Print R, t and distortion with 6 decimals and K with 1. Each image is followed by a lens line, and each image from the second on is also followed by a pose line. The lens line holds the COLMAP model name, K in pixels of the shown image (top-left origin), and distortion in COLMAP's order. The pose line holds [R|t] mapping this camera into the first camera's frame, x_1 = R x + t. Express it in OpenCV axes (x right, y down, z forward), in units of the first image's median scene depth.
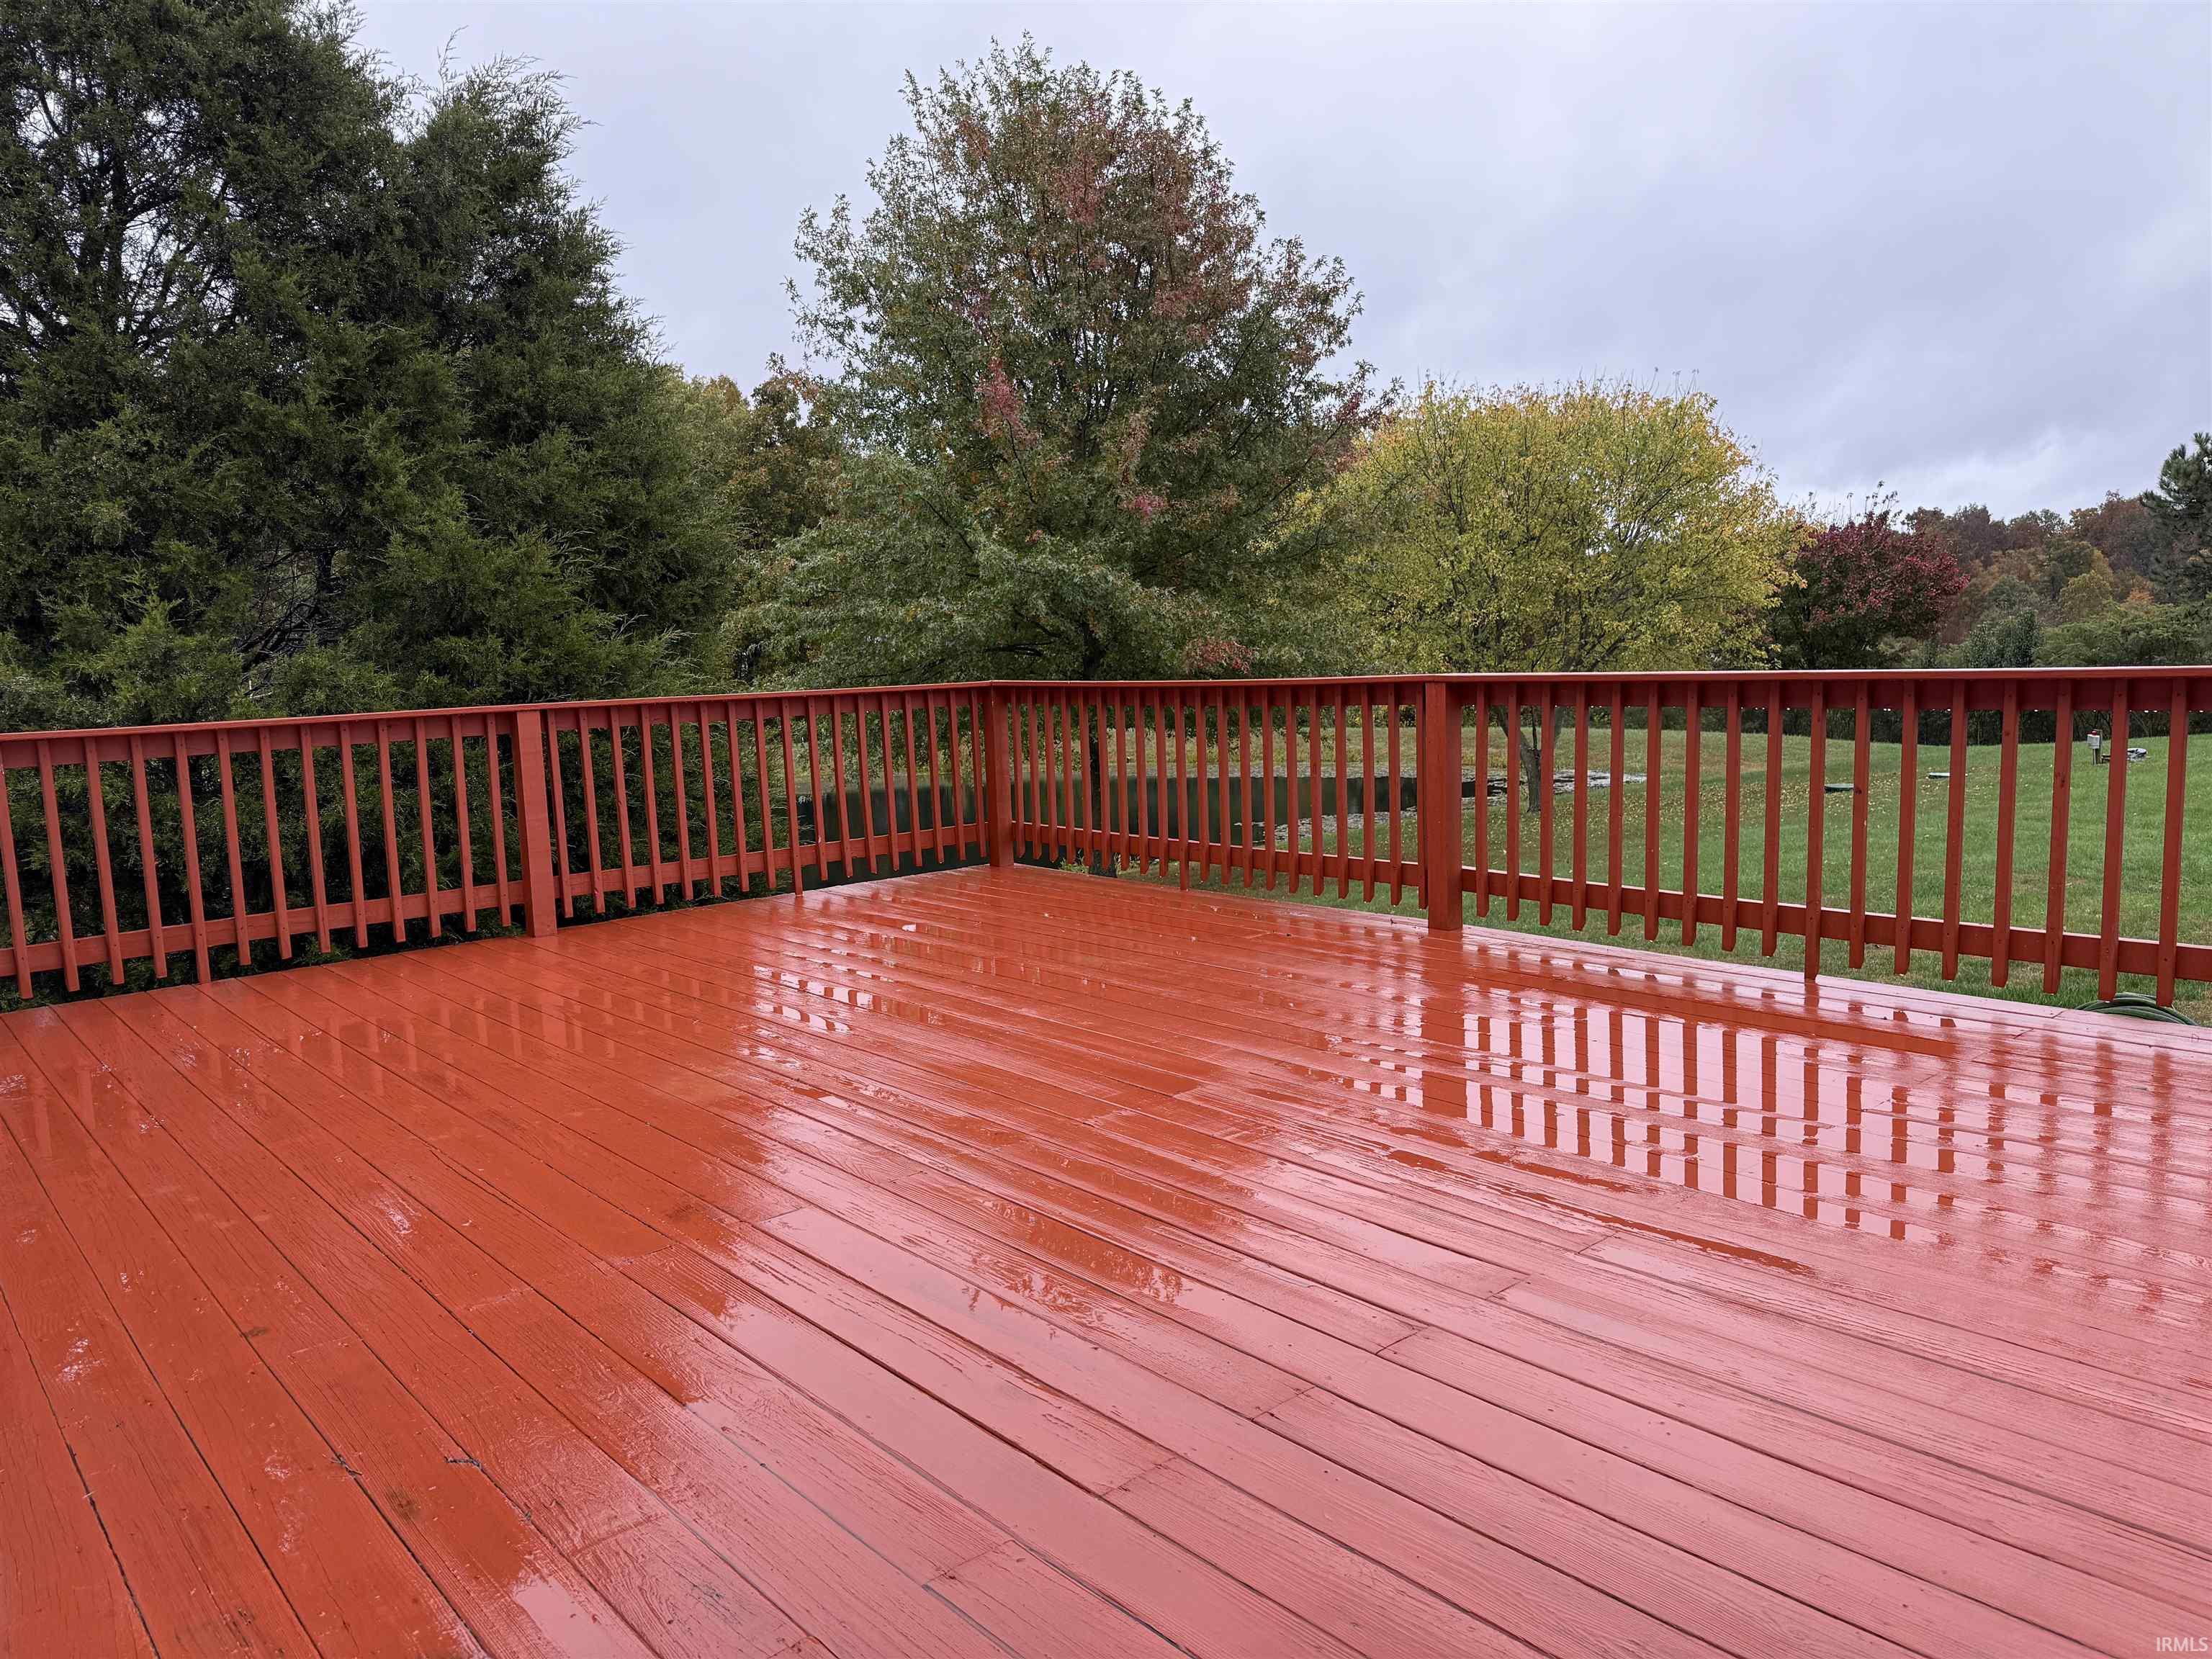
lens RADIAL K [[1562.1, 0, 1098.2], [0, 1562.1, 827.2], [0, 0, 1]] dist [0.006150, 0.003481]
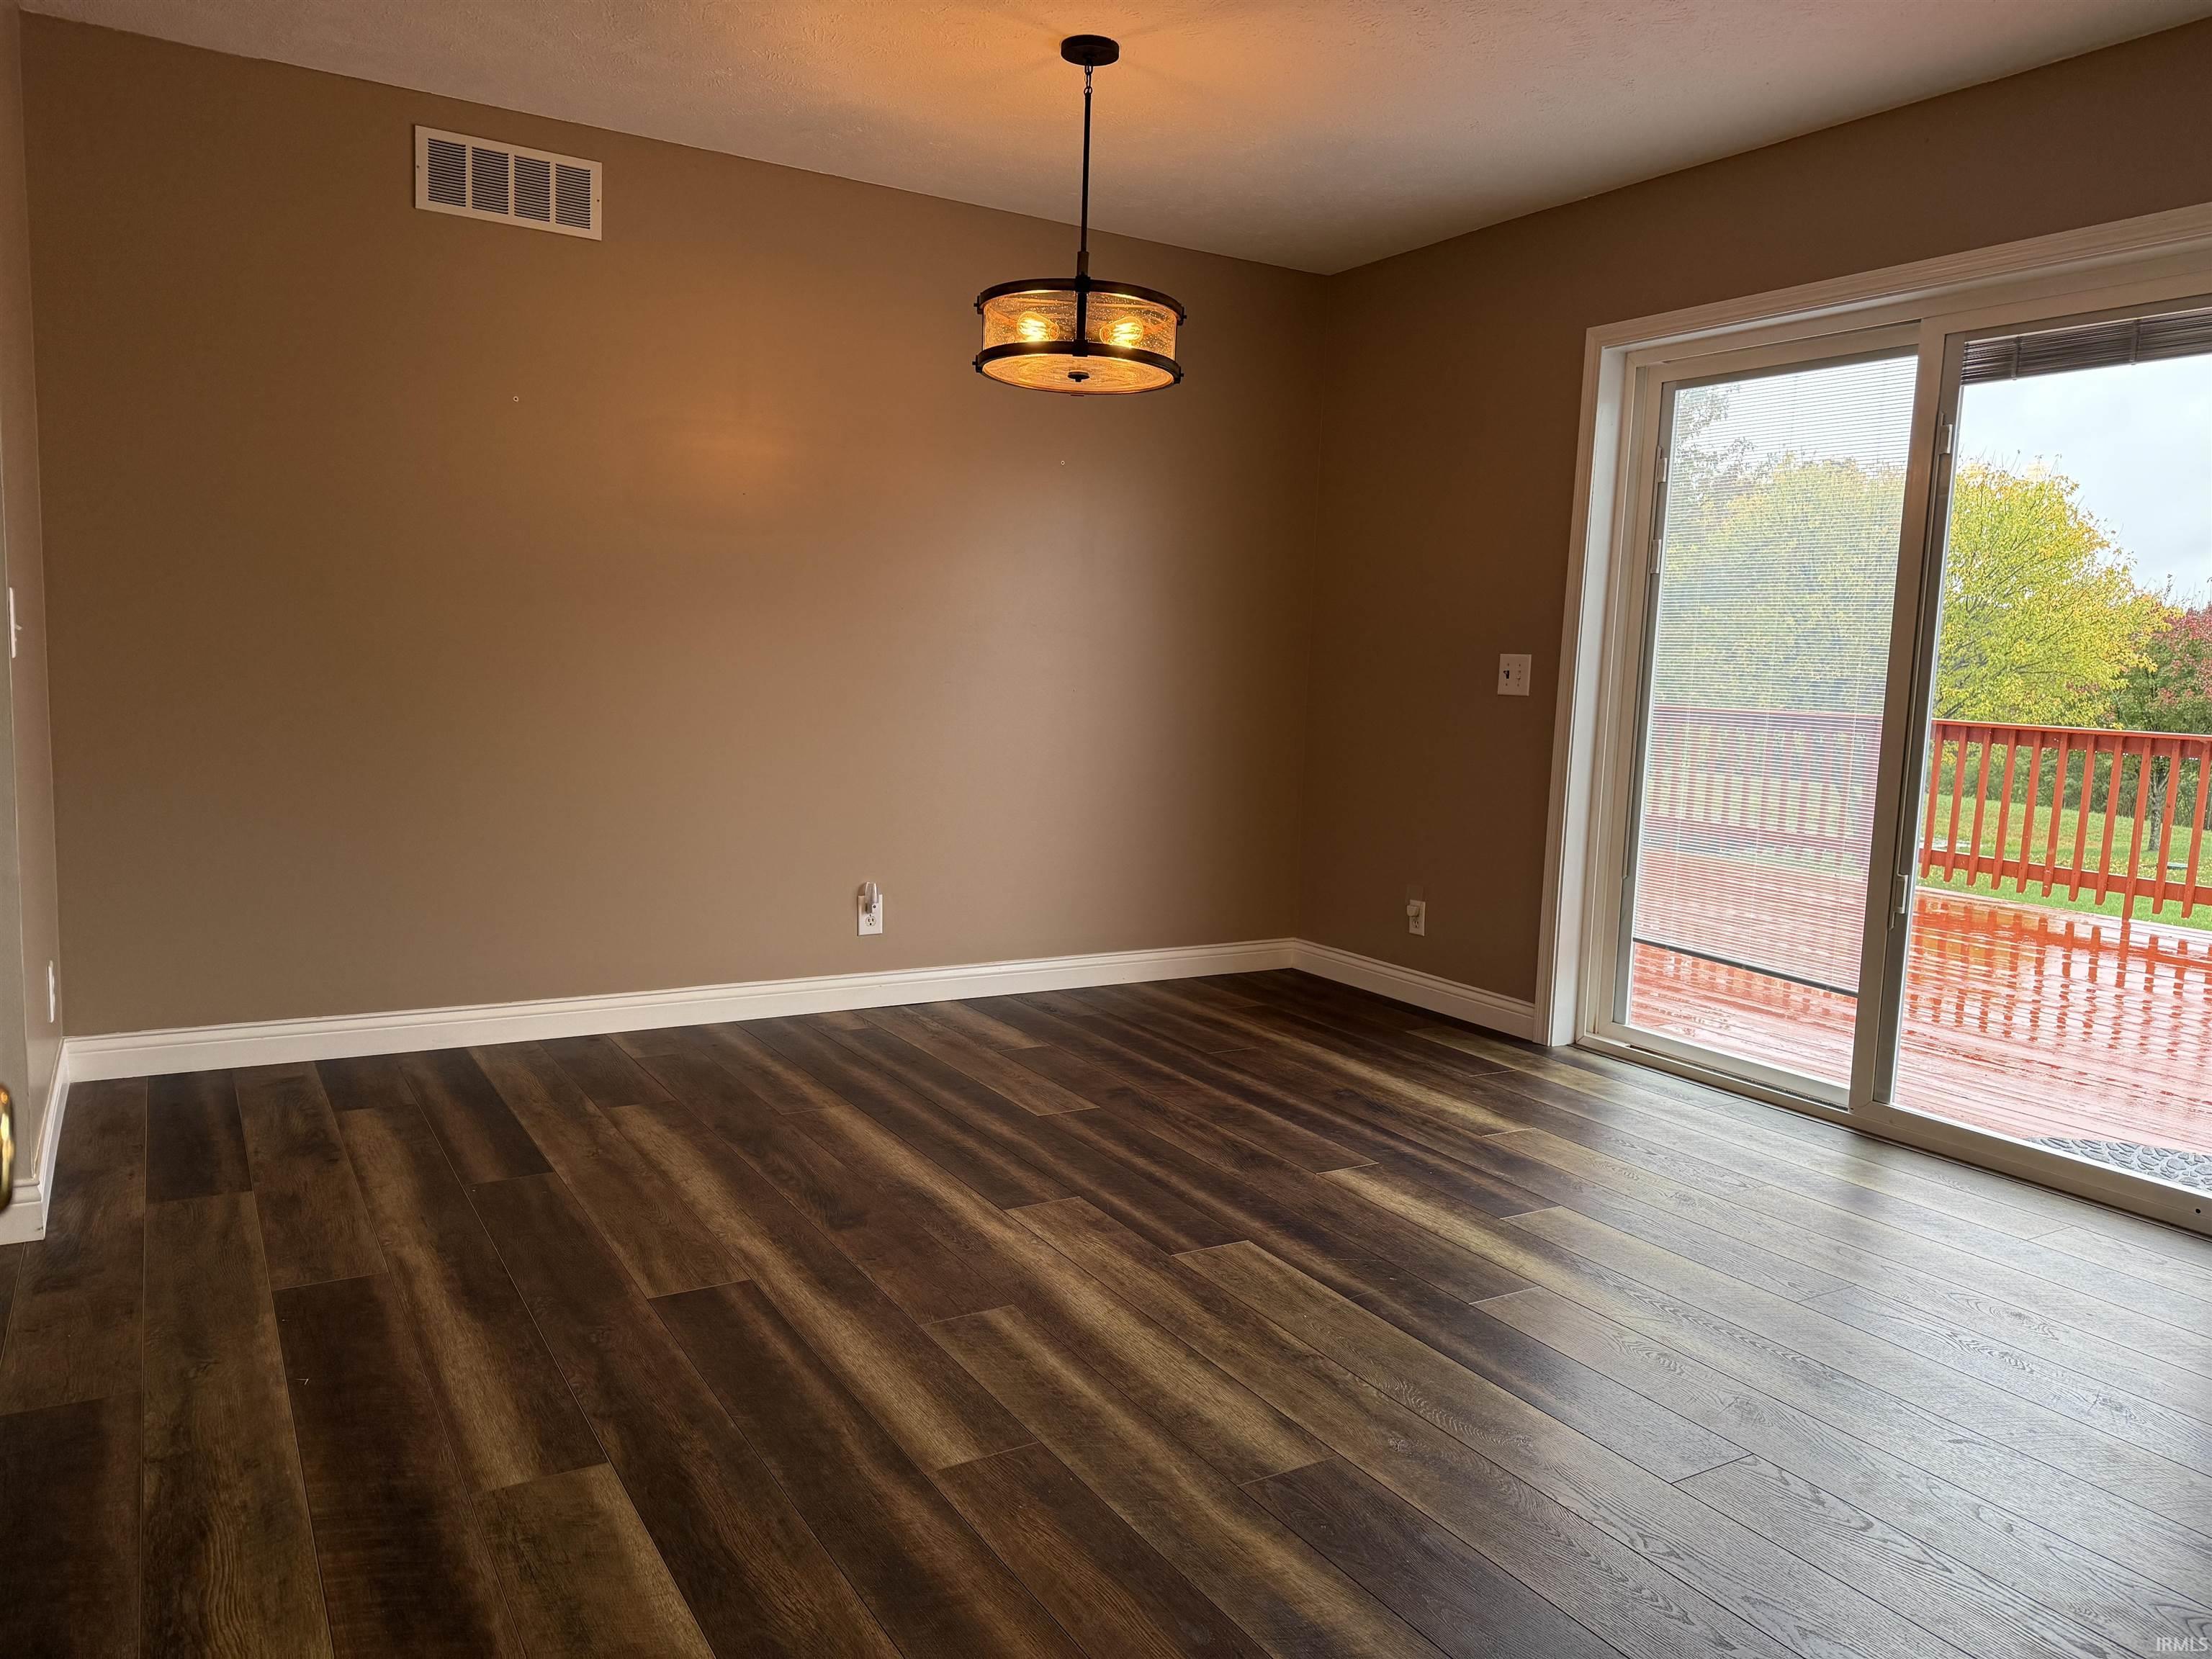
lens RADIAL K [[1562.1, 0, 1123.5], [0, 1562.1, 827.0], [0, 0, 1]] dist [0.006150, 0.003481]
pose [[0.984215, 0.096201, -0.148546, -0.057462], [-0.097296, 0.995256, -0.000101, 0.017121], [0.147831, 0.014553, 0.988906, -0.130410]]
